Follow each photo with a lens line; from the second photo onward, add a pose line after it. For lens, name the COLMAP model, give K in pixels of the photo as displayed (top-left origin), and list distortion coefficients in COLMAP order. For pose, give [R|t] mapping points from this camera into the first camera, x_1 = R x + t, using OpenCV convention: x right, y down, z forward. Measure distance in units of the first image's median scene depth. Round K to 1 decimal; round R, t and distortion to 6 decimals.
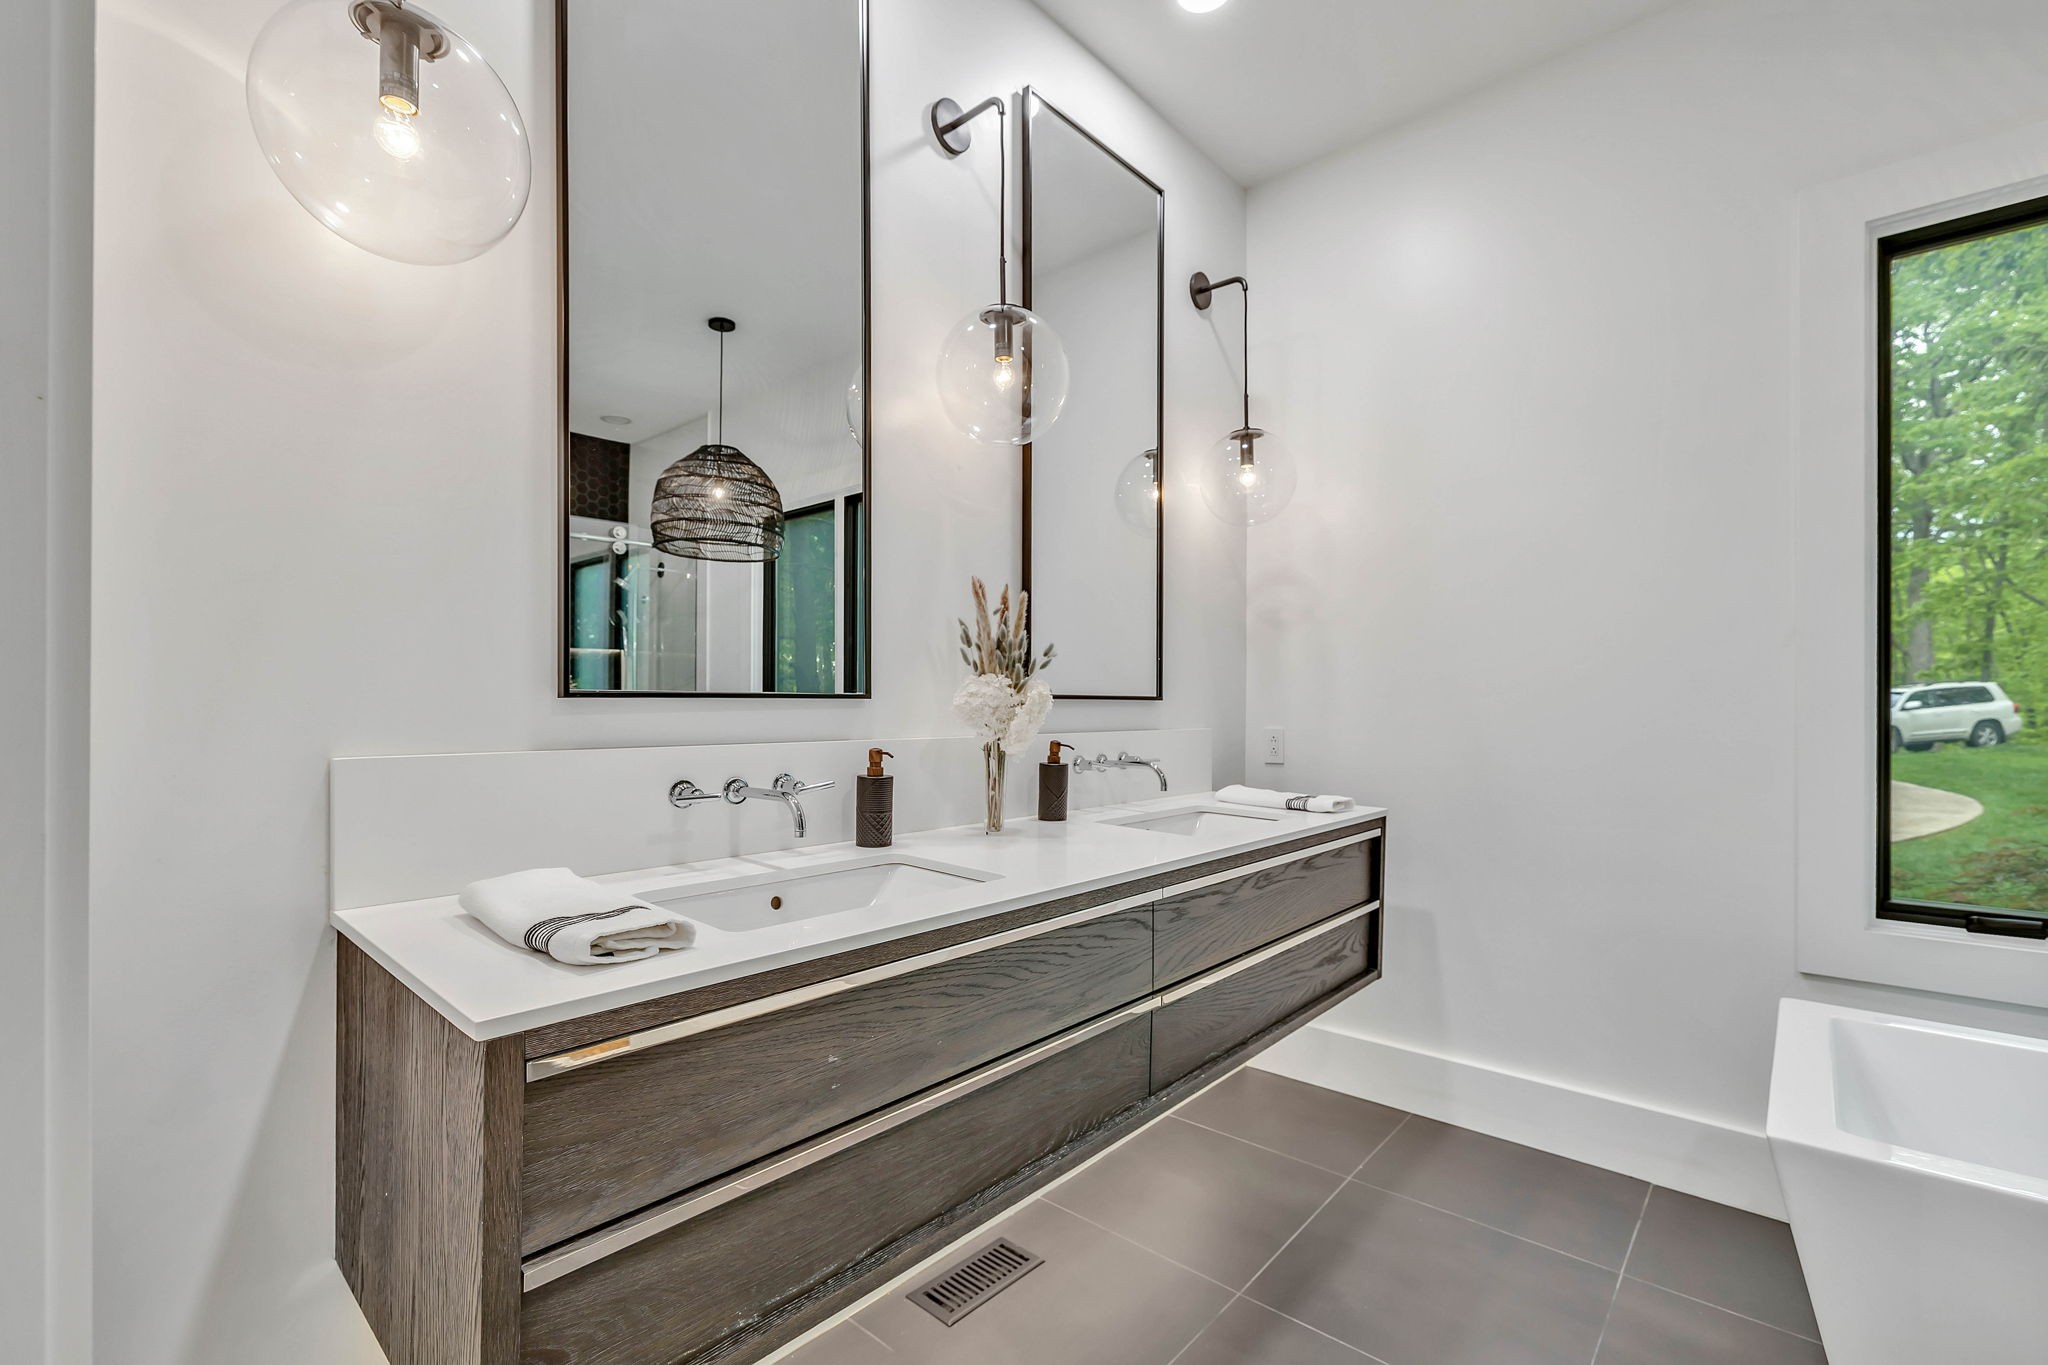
lens RADIAL K [[870.7, 0, 1024.0], [0, 870.7, 682.5], [0, 0, 1]] dist [0.002498, 0.000228]
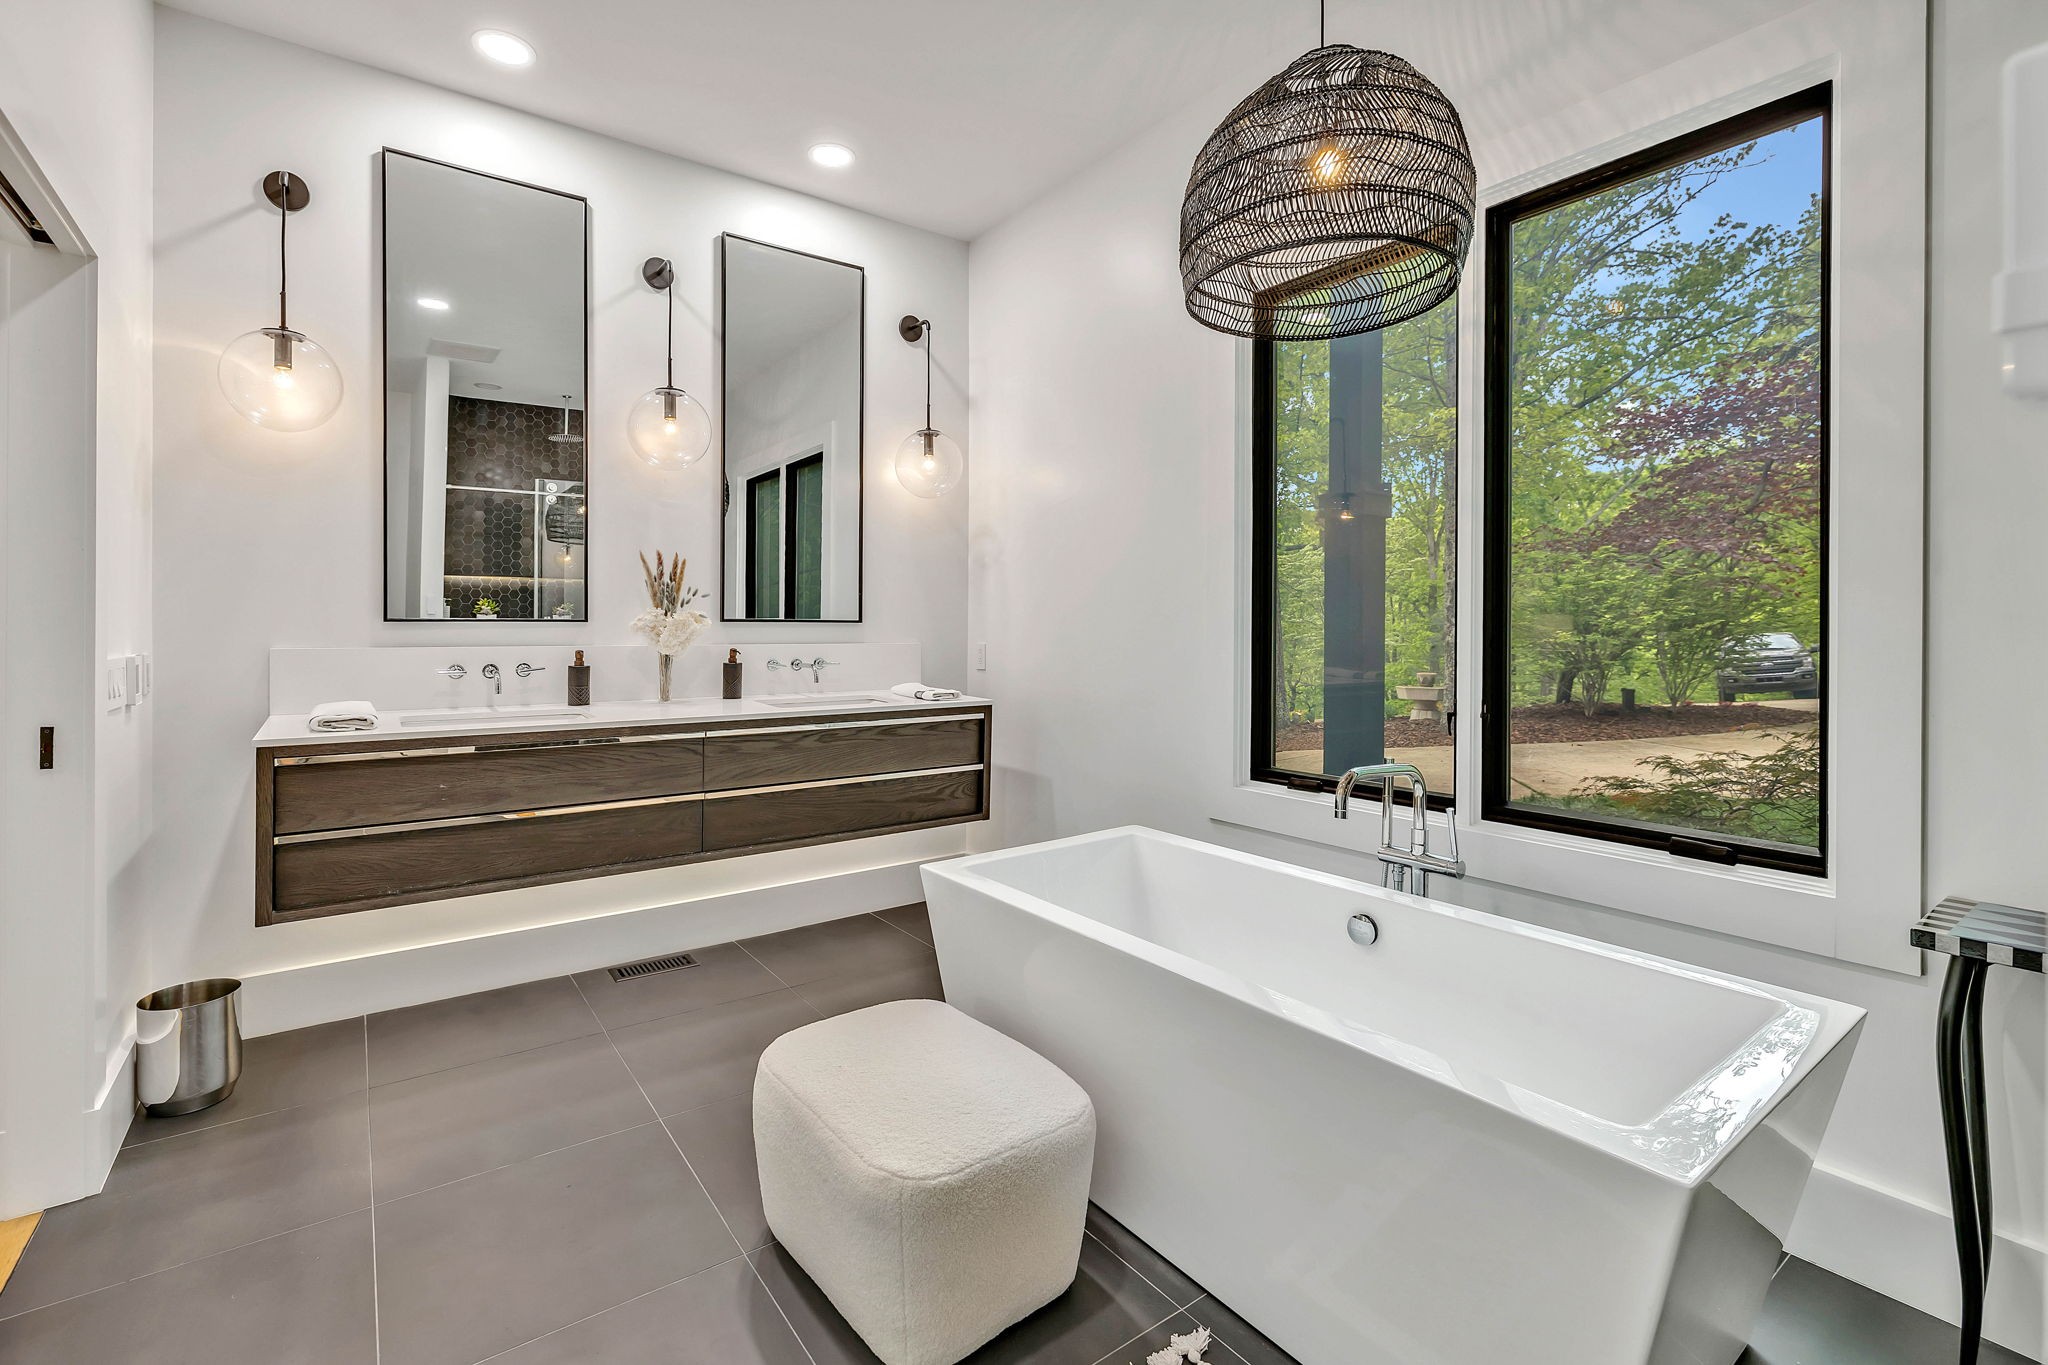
lens RADIAL K [[875.8, 0, 1018.0], [0, 875.8, 612.5], [0, 0, 1]] dist [-0.001487, -0.000072]
pose [[0.971752, -0.003464, -0.235979, 0.946228], [0.005167, 0.999965, 0.006601, -0.006699], [0.235948, -0.007634, 0.971736, -0.439323]]
